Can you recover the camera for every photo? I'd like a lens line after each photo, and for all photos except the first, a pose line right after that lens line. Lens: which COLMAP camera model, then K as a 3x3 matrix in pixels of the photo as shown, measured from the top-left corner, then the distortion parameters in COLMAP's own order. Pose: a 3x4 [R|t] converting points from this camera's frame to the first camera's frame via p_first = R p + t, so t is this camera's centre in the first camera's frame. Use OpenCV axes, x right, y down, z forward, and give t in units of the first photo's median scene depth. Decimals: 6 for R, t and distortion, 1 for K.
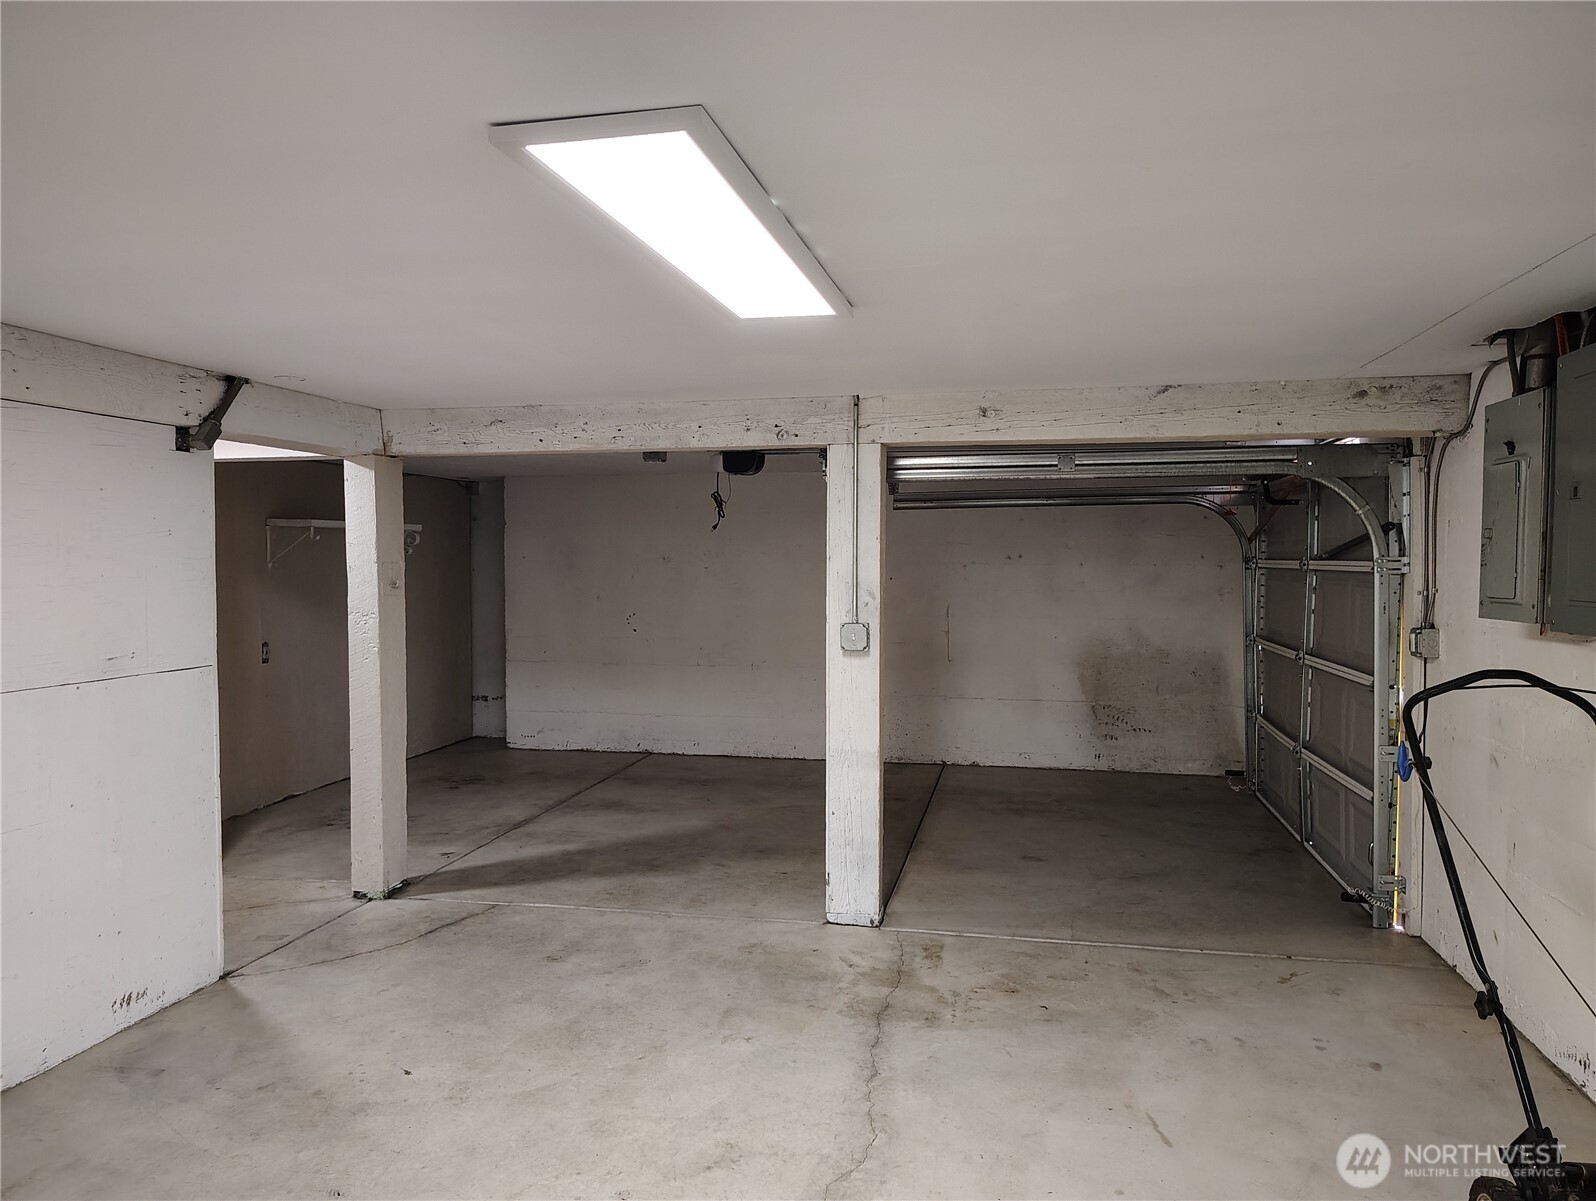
lens RADIAL K [[1128.2, 0, 798.0], [0, 1128.2, 600.5], [0, 0, 1]] dist [0.006075, 0.000545]
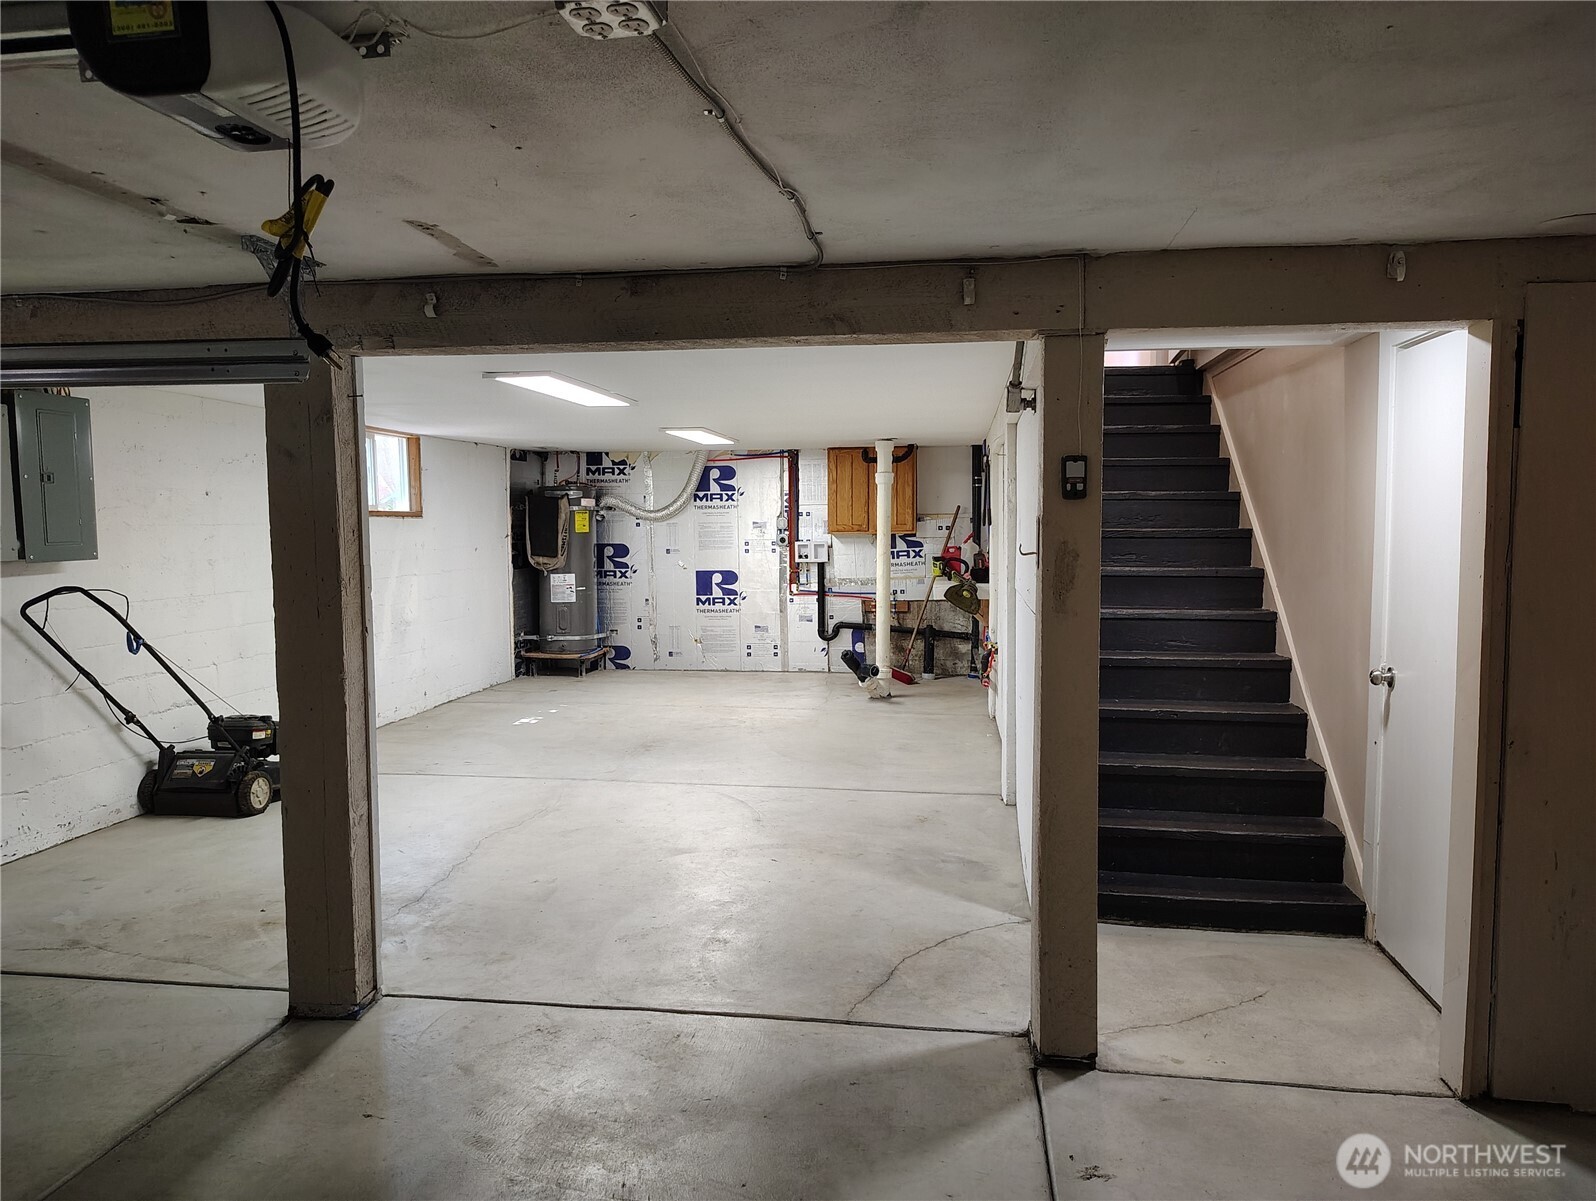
lens RADIAL K [[1128.2, 0, 798.0], [0, 1128.2, 600.5], [0, 0, 1]] dist [0.006075, 0.000545]
pose [[-0.998477, 0.008611, -0.054500, -0.246306], [0.002528, 0.993849, 0.110713, -0.070630], [0.055118, 0.110406, -0.992357, 2.008592]]
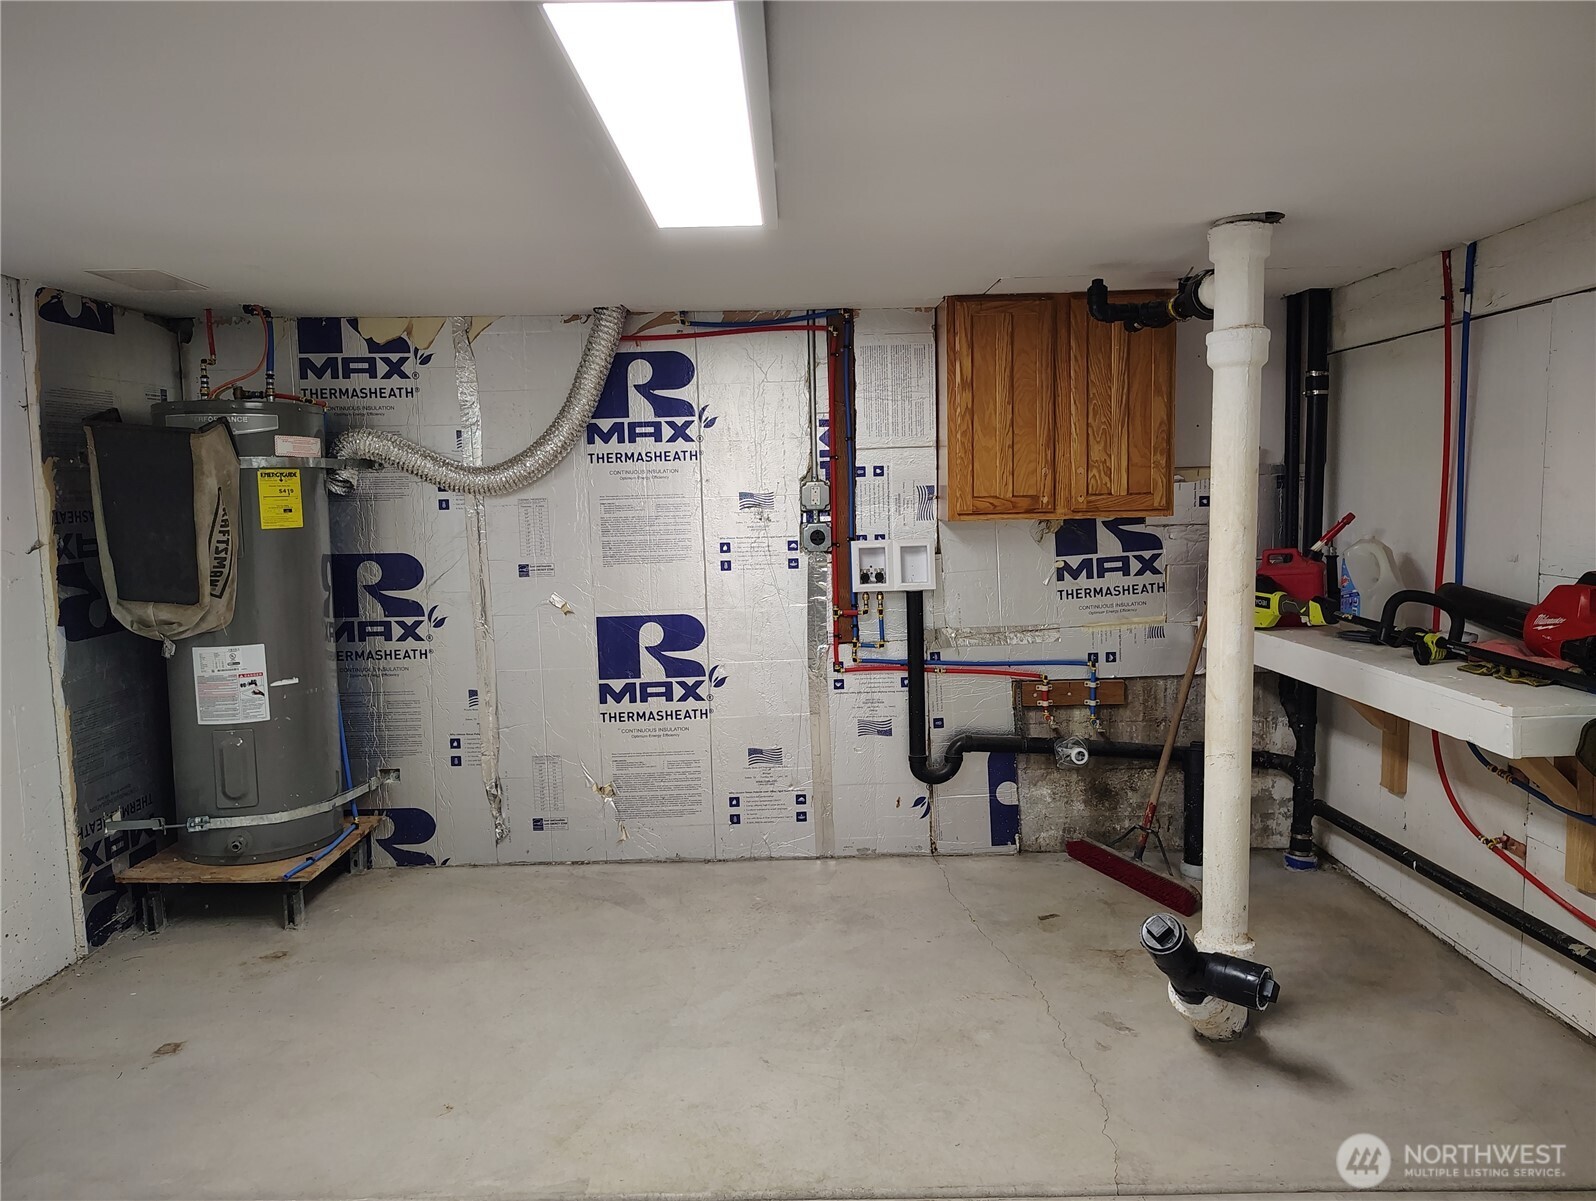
lens RADIAL K [[1128.2, 0, 798.0], [0, 1128.2, 600.5], [0, 0, 1]] dist [0.006075, 0.000545]
pose [[-0.979467, 0.038632, -0.197867, -0.198232], [0.011662, 0.990682, 0.135693, -0.043966], [0.201266, 0.130599, -0.970791, 1.364775]]
